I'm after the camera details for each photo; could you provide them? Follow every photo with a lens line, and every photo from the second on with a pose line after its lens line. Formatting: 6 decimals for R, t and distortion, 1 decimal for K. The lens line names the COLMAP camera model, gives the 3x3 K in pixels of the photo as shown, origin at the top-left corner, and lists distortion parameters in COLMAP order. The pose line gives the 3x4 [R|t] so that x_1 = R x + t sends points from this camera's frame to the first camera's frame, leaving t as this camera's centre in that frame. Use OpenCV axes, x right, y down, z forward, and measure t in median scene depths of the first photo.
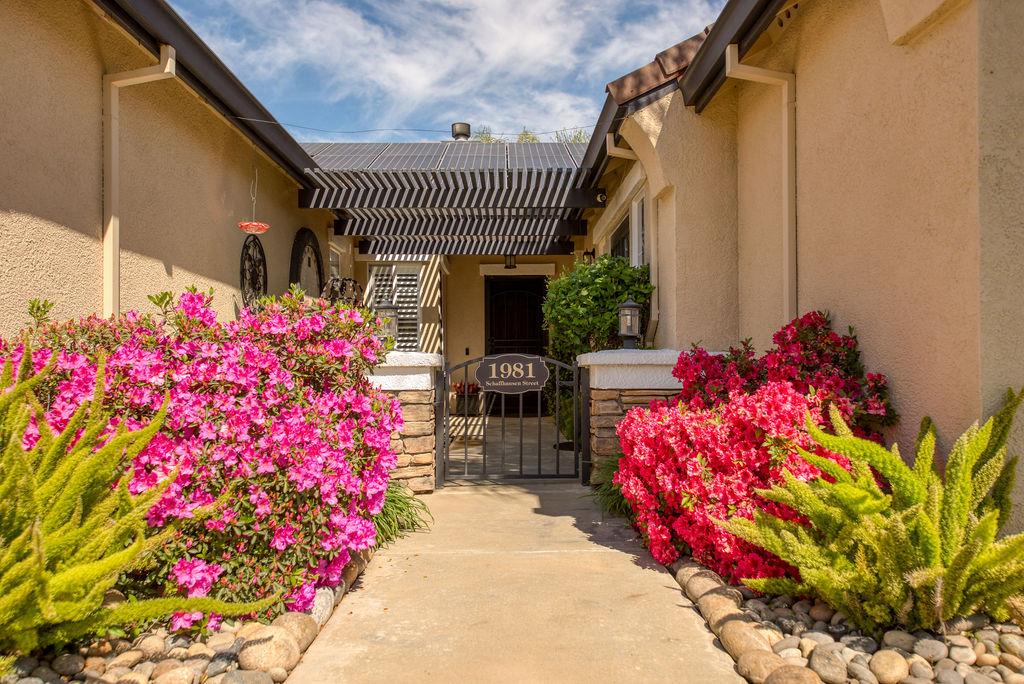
lens RADIAL K [[823.5, 0, 512.0], [0, 823.5, 342.0], [0, 0, 1]] dist [0.050780, 0.001250]
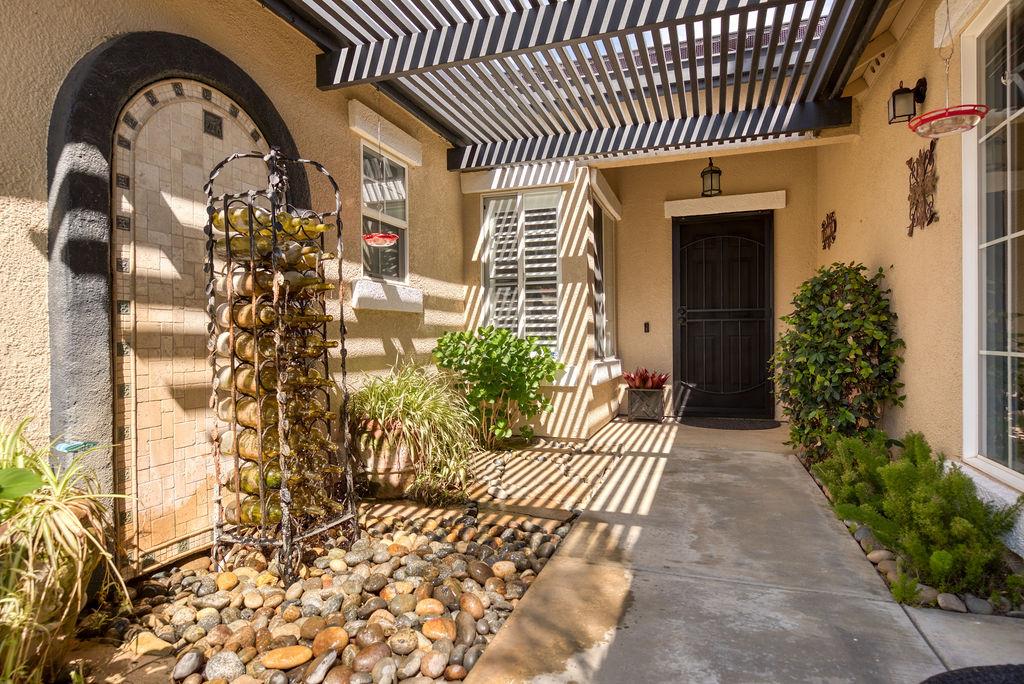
lens RADIAL K [[560.3, 0, 502.8], [0, 560.3, 342.0], [0, 0, 1]] dist [0.003333, -0.009623]
pose [[0.934829, -0.002129, -0.355092, 0.000728], [0.014956, 0.999331, 0.033381, 0.007200], [0.354784, -0.036516, 0.934235, 0.609265]]
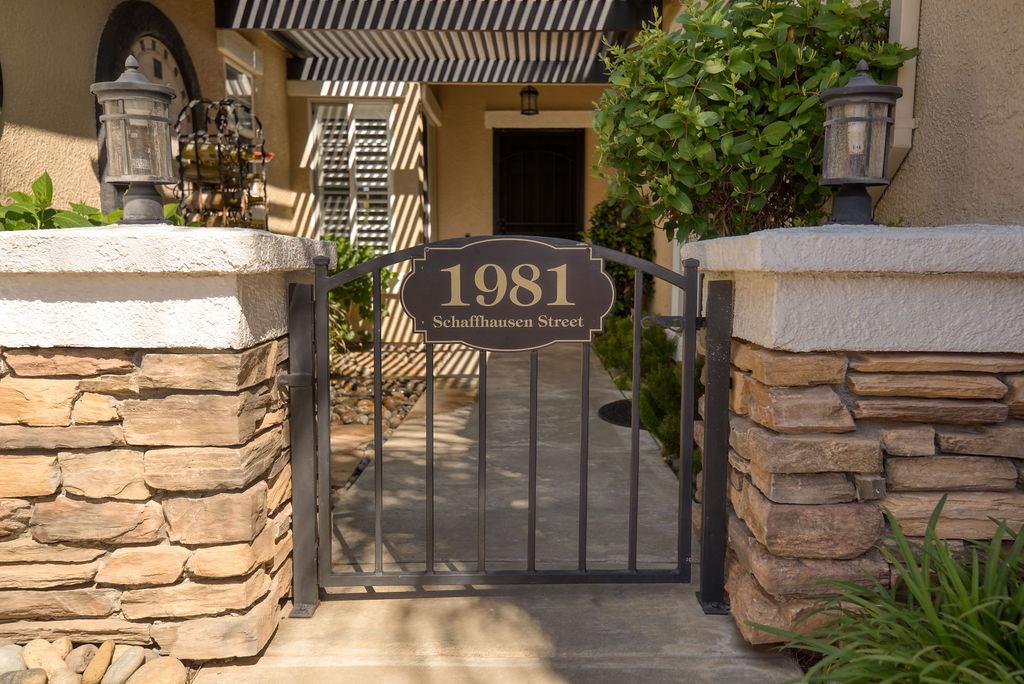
lens RADIAL K [[859.9, 0, 512.0], [0, 859.9, 342.0], [0, 0, 1]] dist [0.040086, 0.000582]
pose [[0.999531, 0.009551, -0.029085, 0.006309], [-0.005793, 0.991928, 0.126670, 0.006240], [0.030060, -0.126442, 0.991518, 0.320953]]
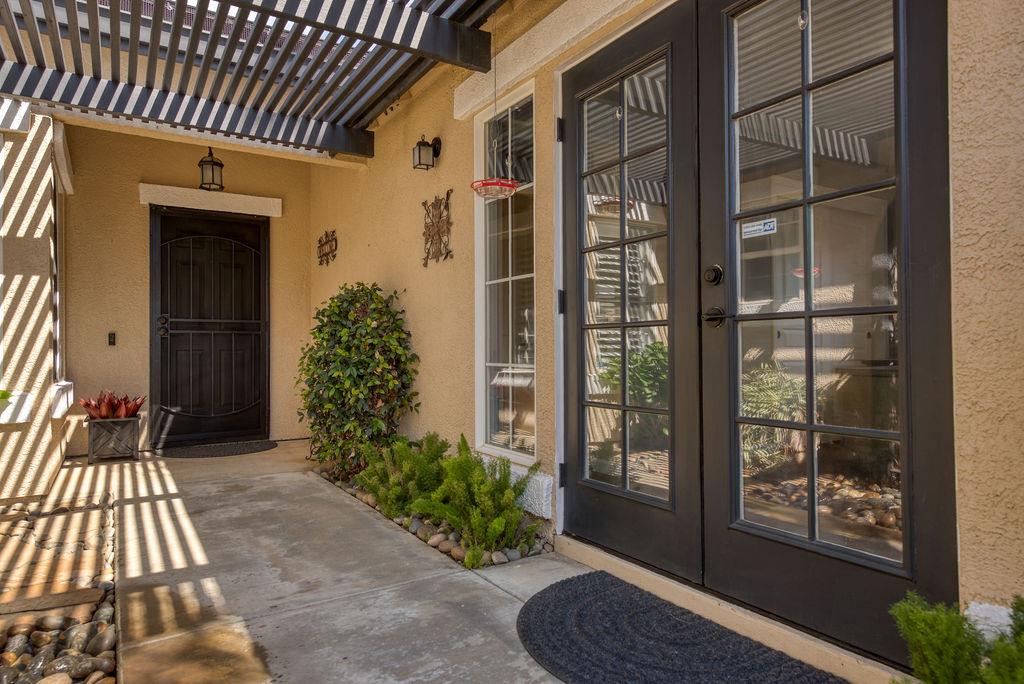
lens RADIAL K [[636.3, 0, 517.0], [0, 636.3, 339.0], [0, 0, 1]] dist [0.007648, 0.003479]
pose [[0.847941, 0.005559, 0.530061, -0.060850], [-0.011609, 0.999900, 0.008084, 0.005692], [-0.529963, -0.013008, 0.847921, 0.597577]]
